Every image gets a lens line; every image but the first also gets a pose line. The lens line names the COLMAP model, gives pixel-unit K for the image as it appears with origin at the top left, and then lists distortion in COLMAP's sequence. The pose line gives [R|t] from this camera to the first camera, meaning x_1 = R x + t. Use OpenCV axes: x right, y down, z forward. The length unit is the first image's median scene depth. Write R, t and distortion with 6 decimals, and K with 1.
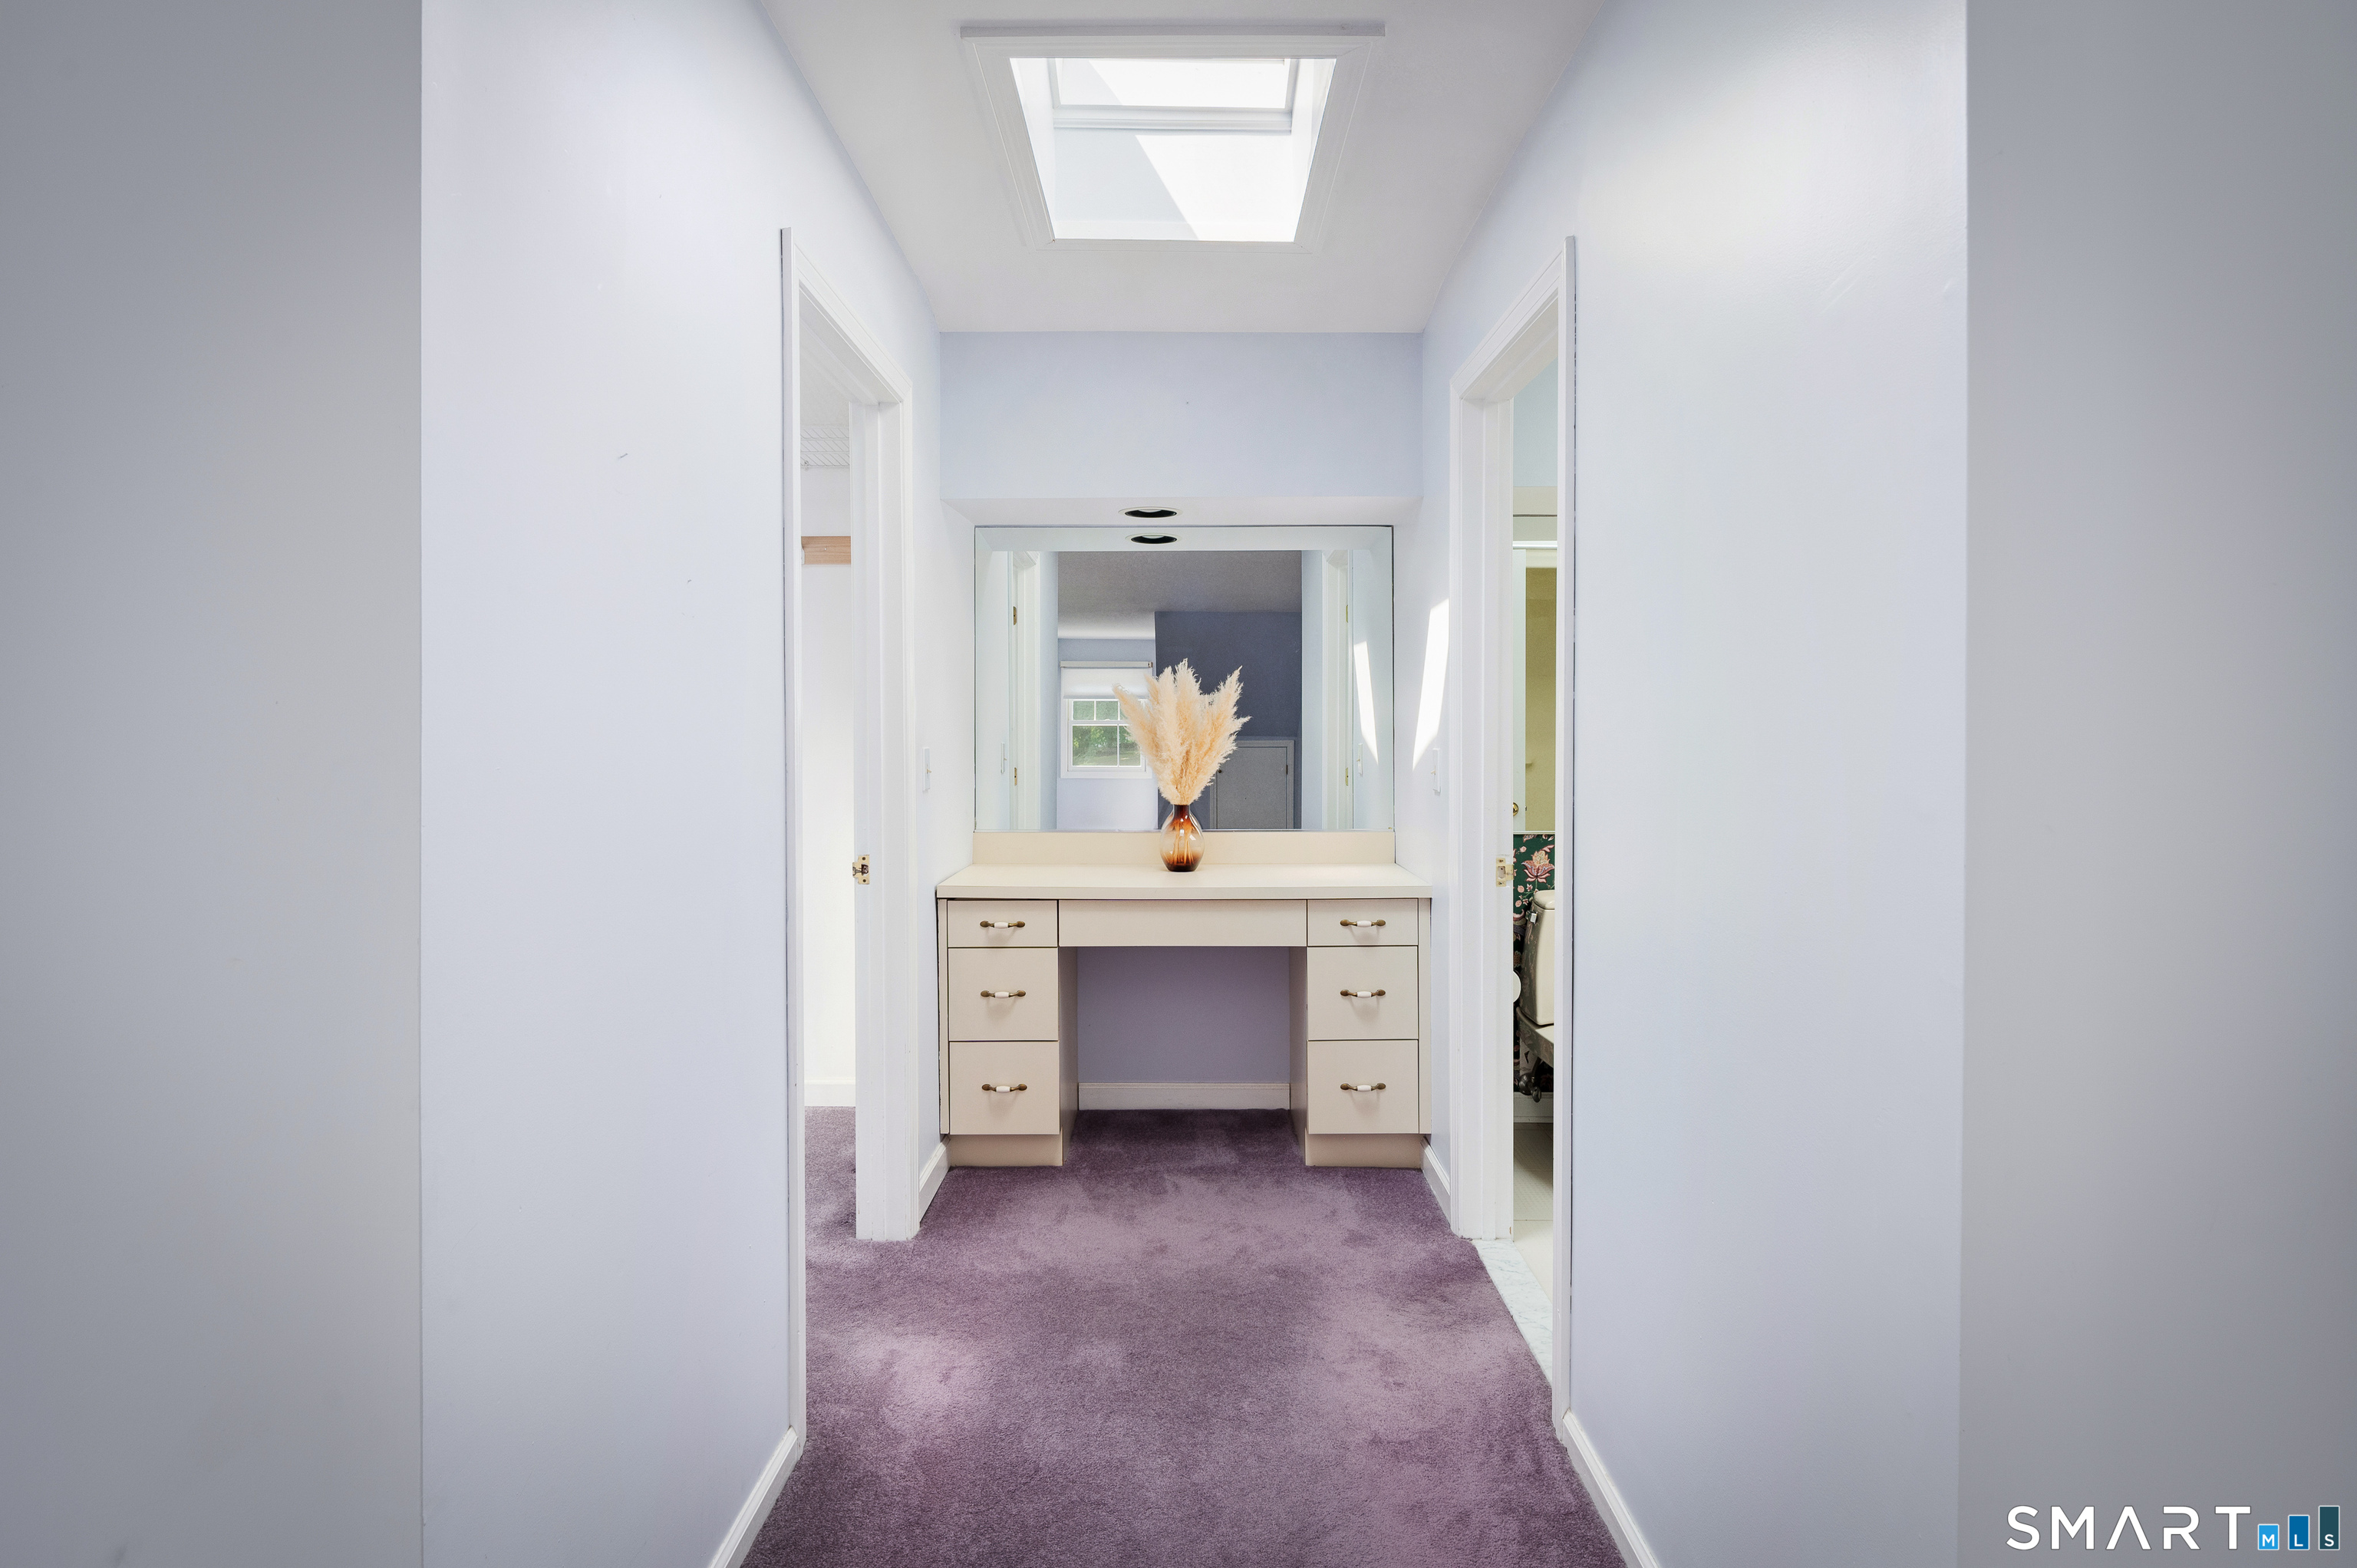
lens RADIAL K [[1148.4, 0, 1193.2], [0, 1148.4, 731.9], [0, 0, 1]] dist [0.003266, -0.004090]
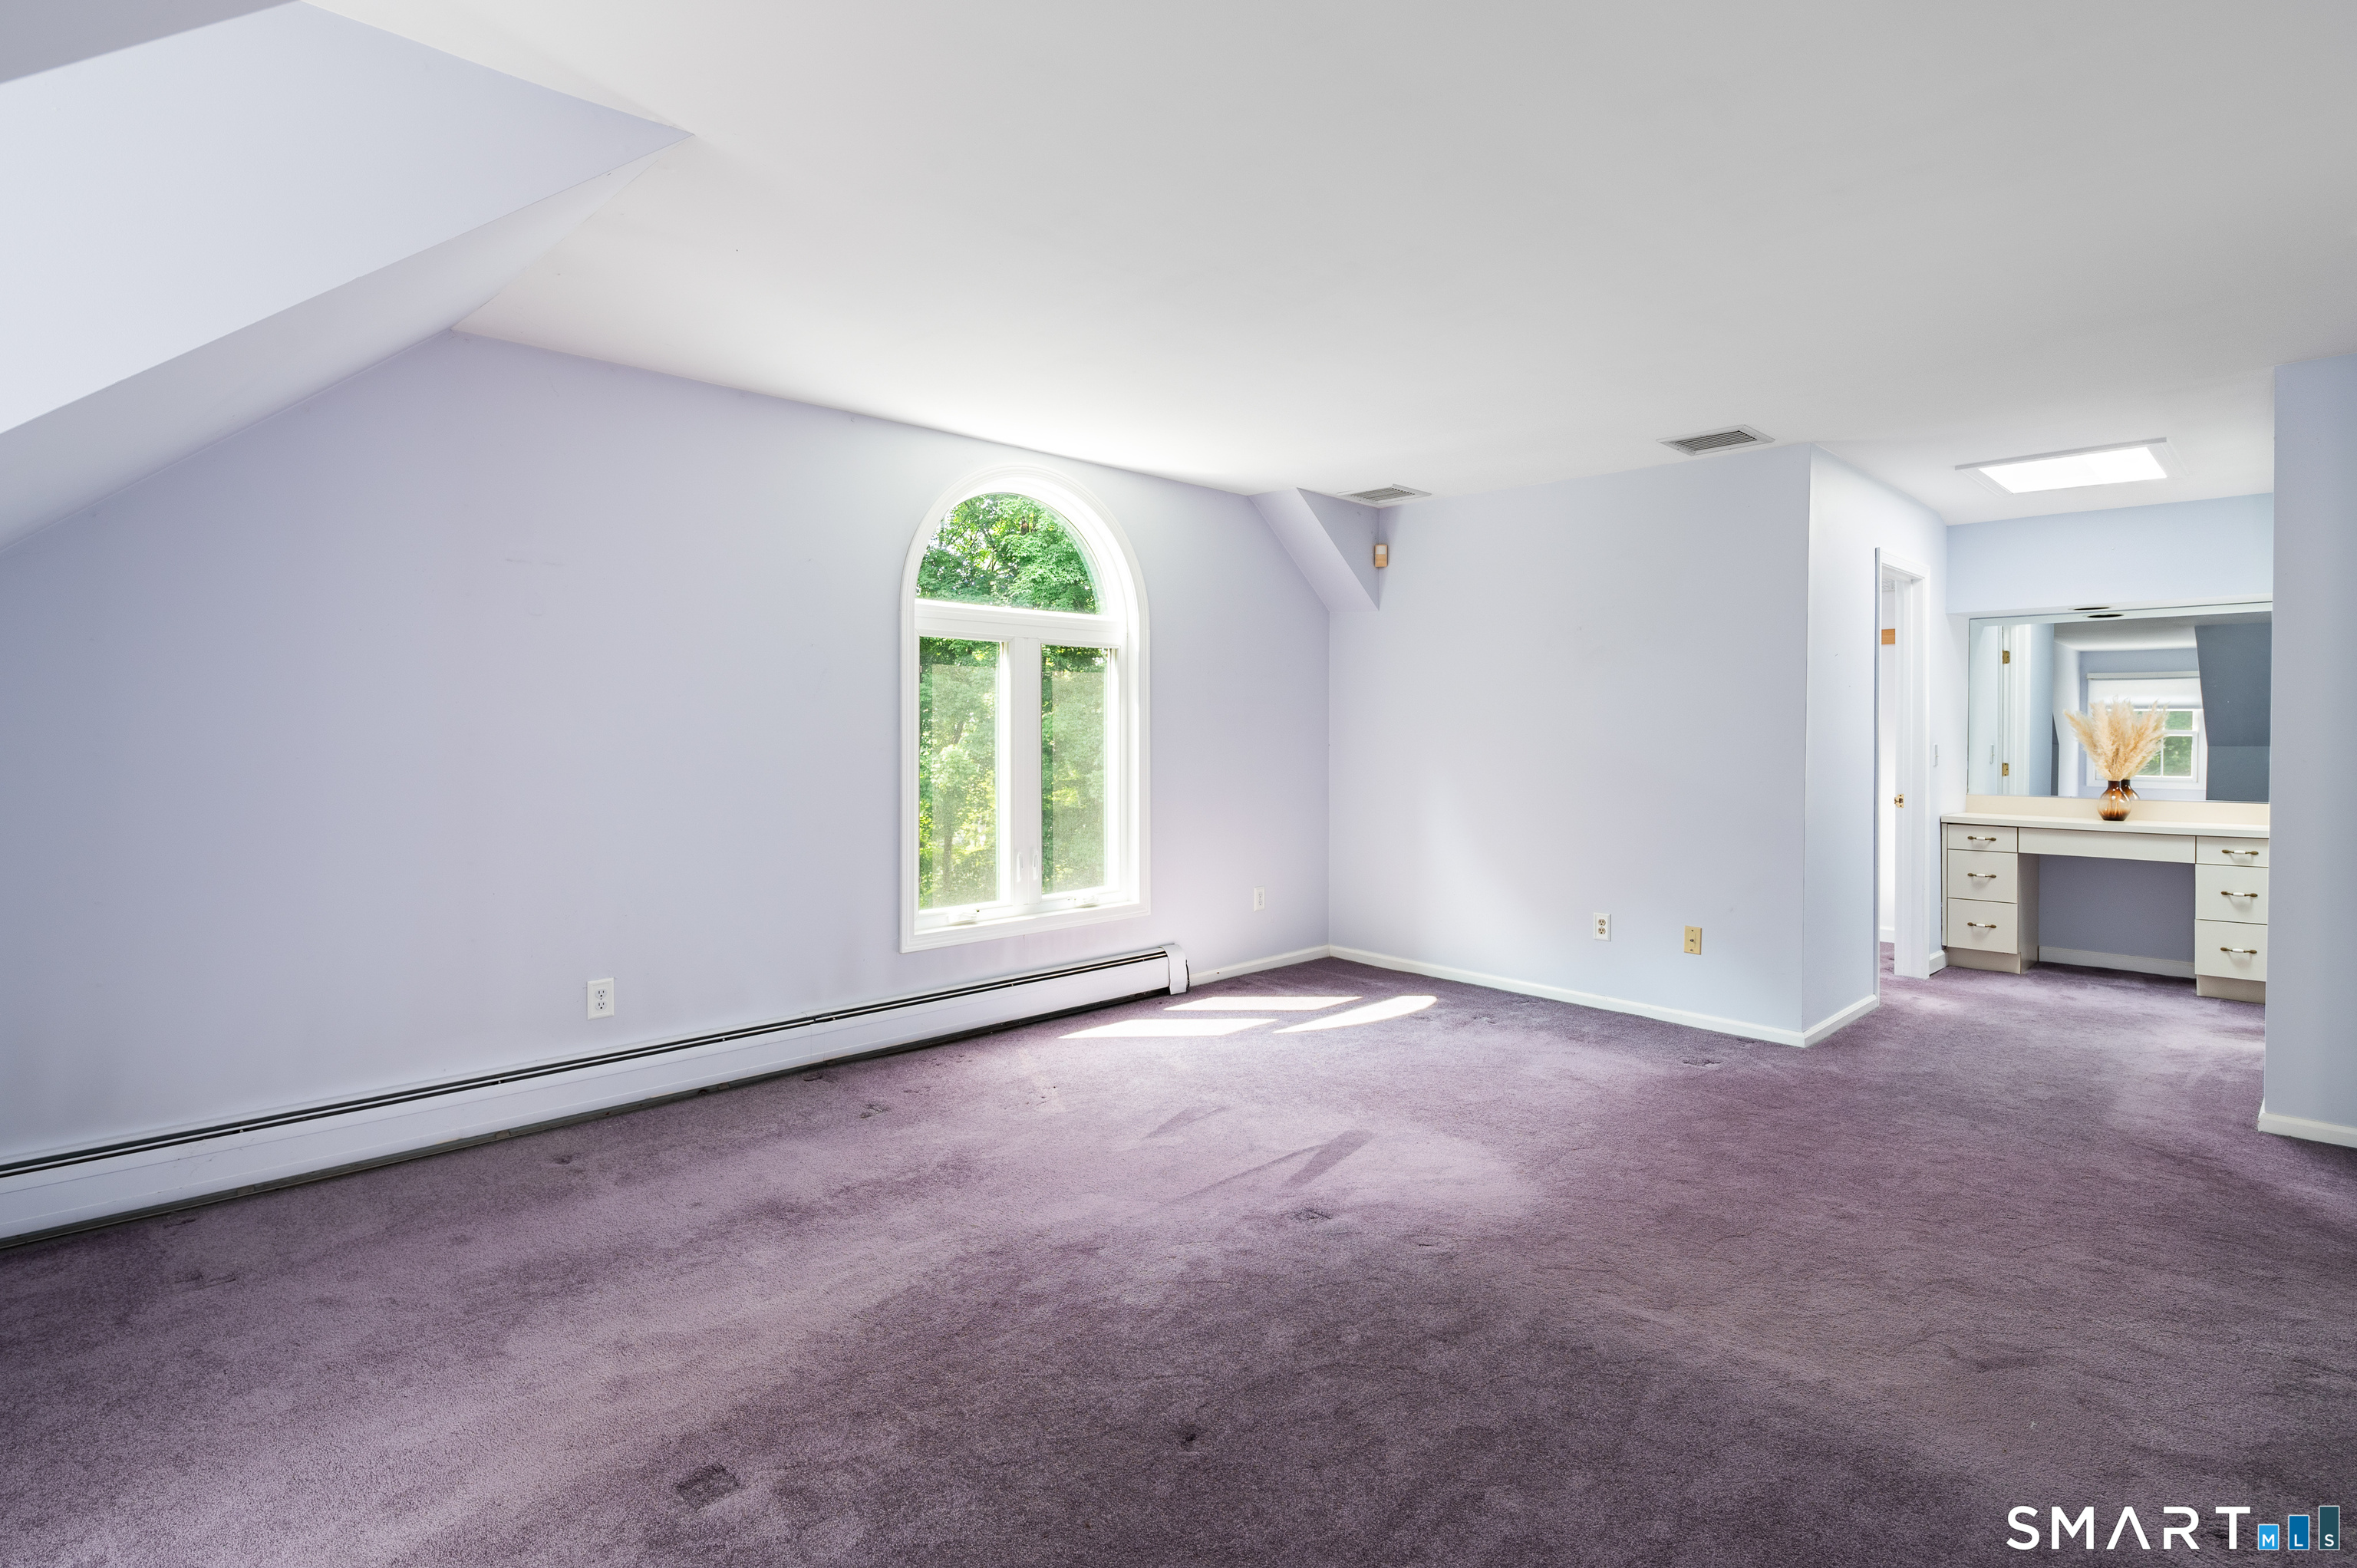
lens RADIAL K [[1148.4, 0, 1180.0], [0, 1148.4, 744.1], [0, 0, 1]] dist [0.003266, -0.004090]
pose [[0.692198, 0.011454, -0.721617, 0.279475], [-0.008301, 0.999934, 0.007909, 0.008987], [0.721660, 0.000515, 0.692248, -1.241843]]
